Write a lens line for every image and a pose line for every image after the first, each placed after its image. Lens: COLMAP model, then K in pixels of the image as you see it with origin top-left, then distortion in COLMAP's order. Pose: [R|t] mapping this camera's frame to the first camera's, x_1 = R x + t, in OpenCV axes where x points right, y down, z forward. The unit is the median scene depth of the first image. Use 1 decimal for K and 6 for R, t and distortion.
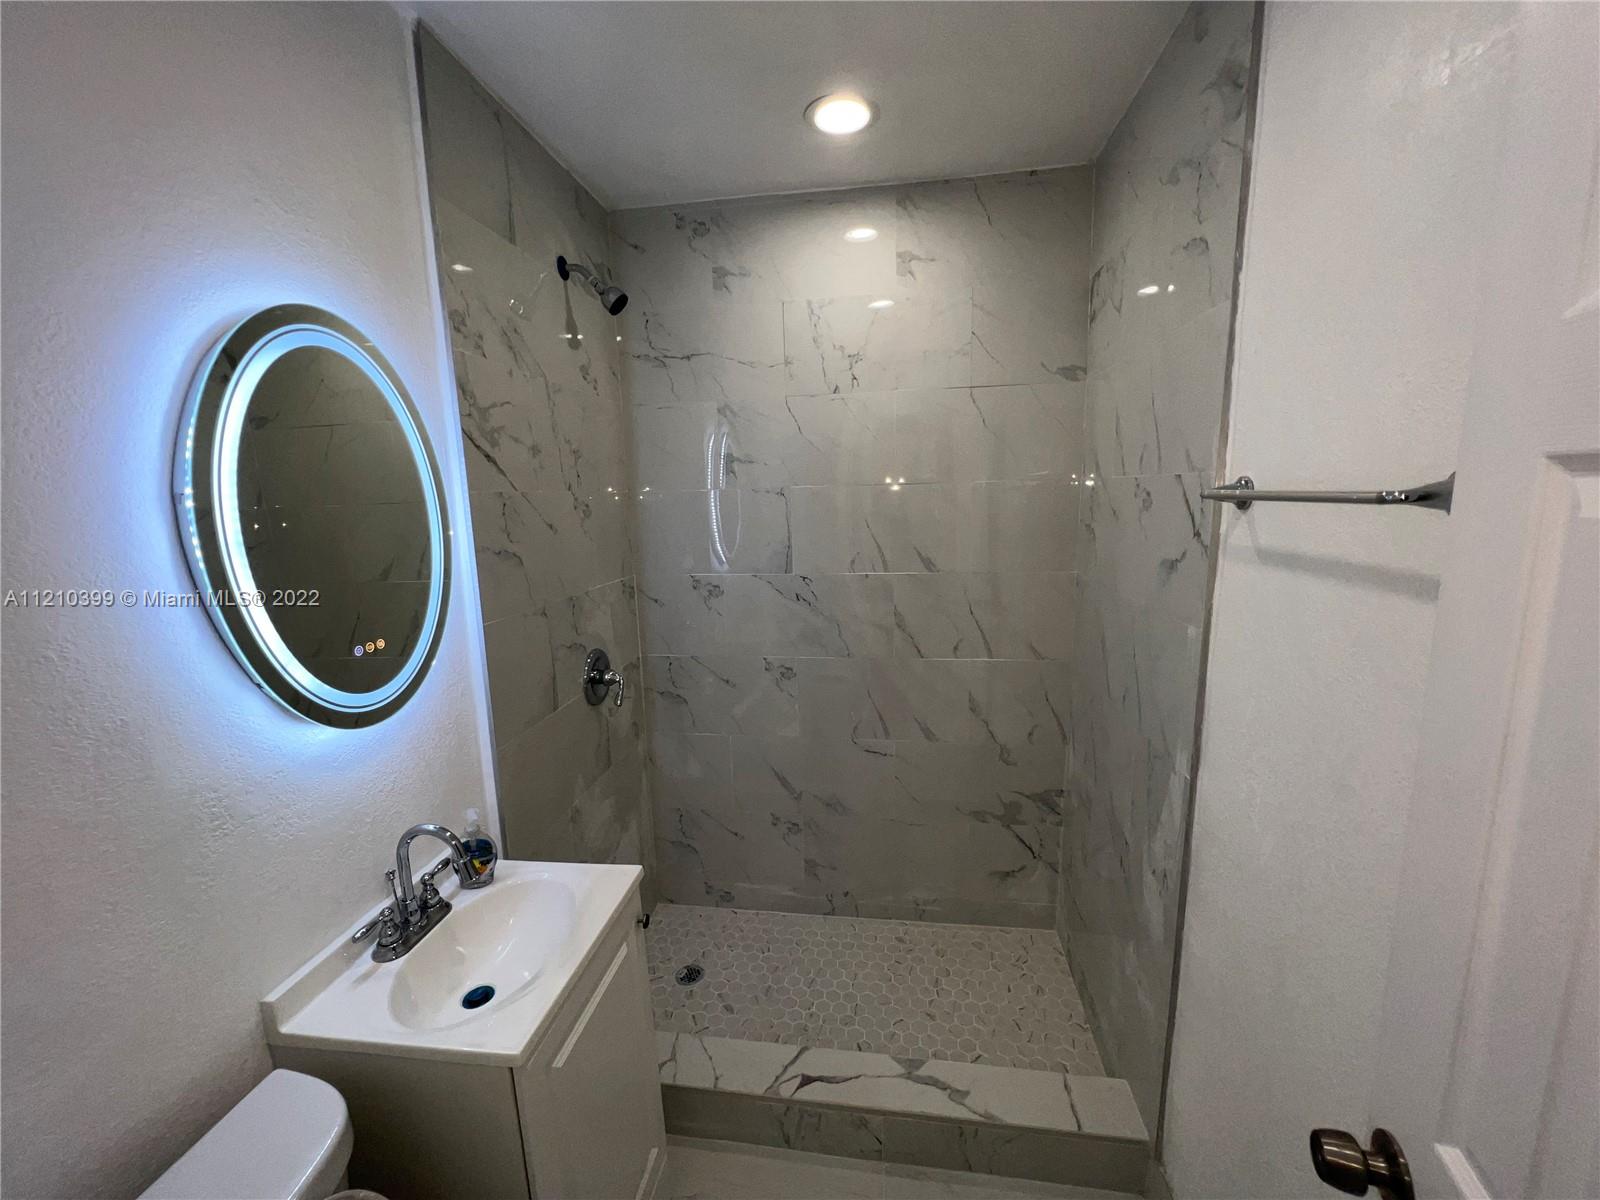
lens RADIAL K [[637.2, 0, 801.7], [0, 637.2, 597.3], [0, 0, 1]] dist [-0.002580, -0.000095]
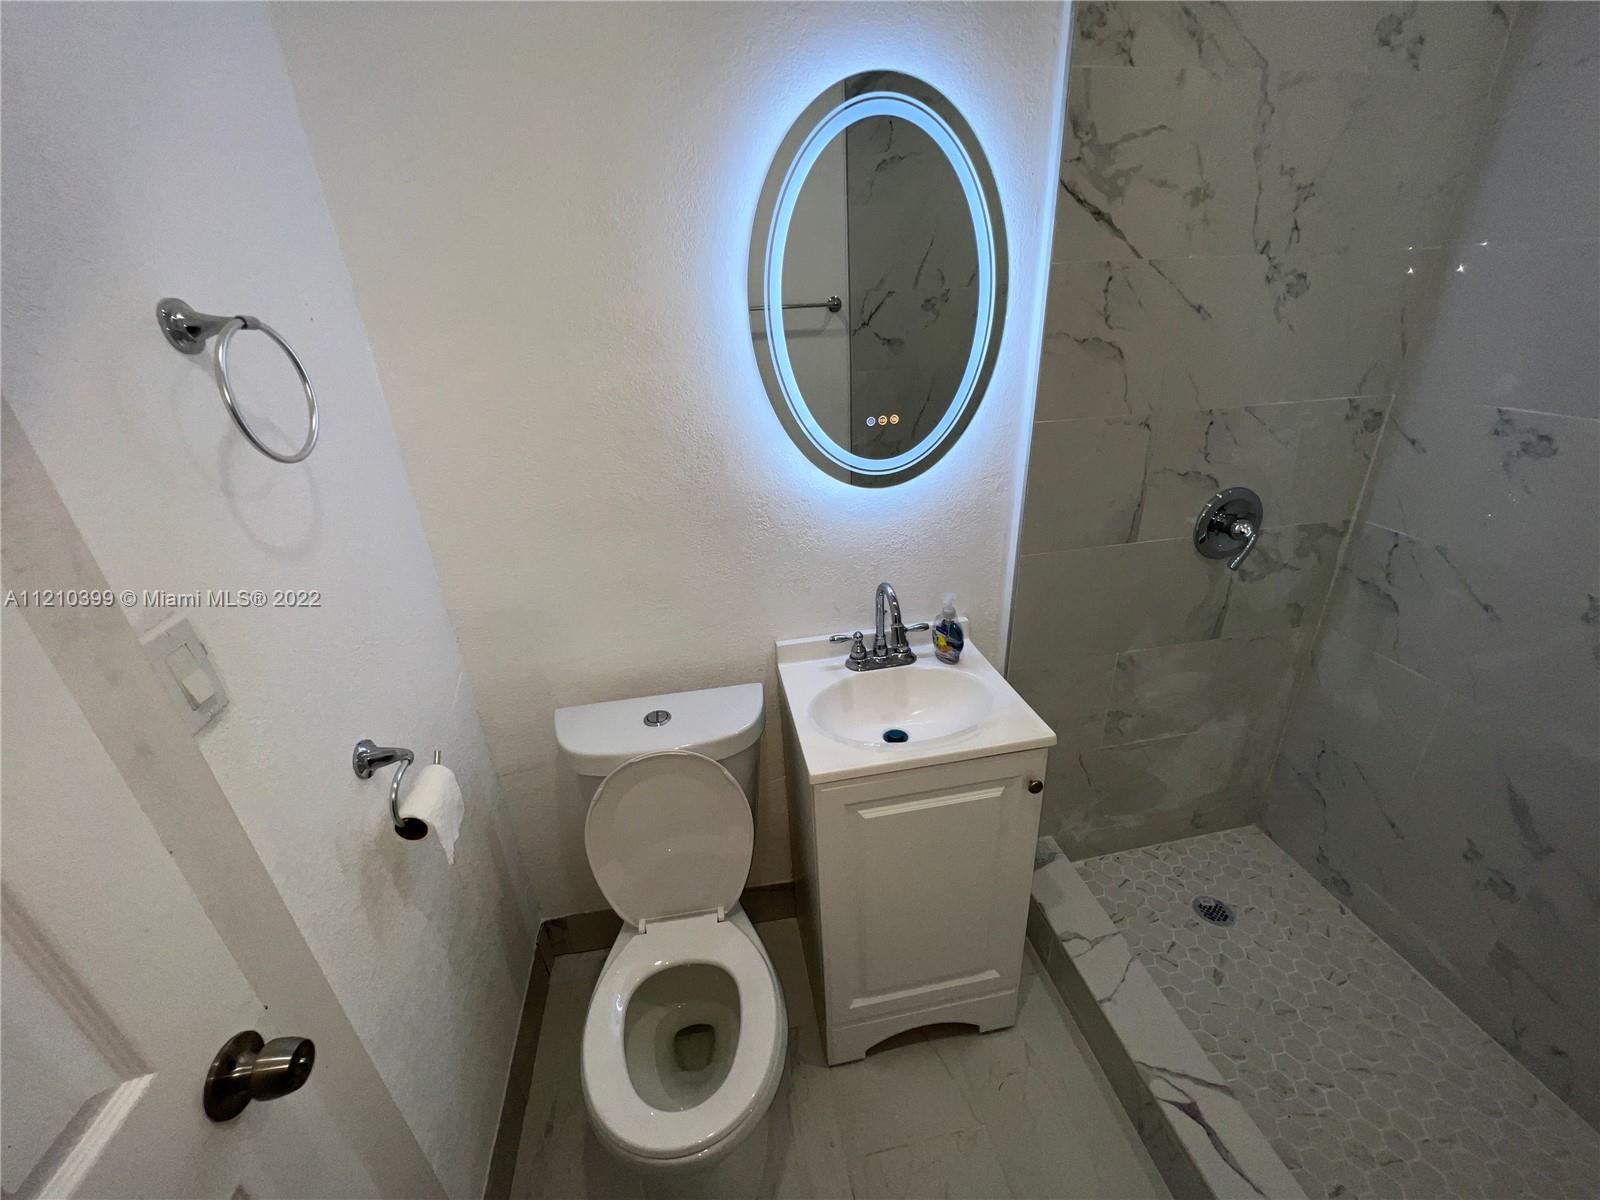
lens RADIAL K [[637.2, 0, 801.7], [0, 637.2, 597.3], [0, 0, 1]] dist [-0.002580, -0.000095]
pose [[0.317622, 0.407493, -0.856193, 0.256877], [-0.118130, 0.912920, 0.390669, -0.040822], [0.940830, -0.022943, 0.338100, 0.318054]]
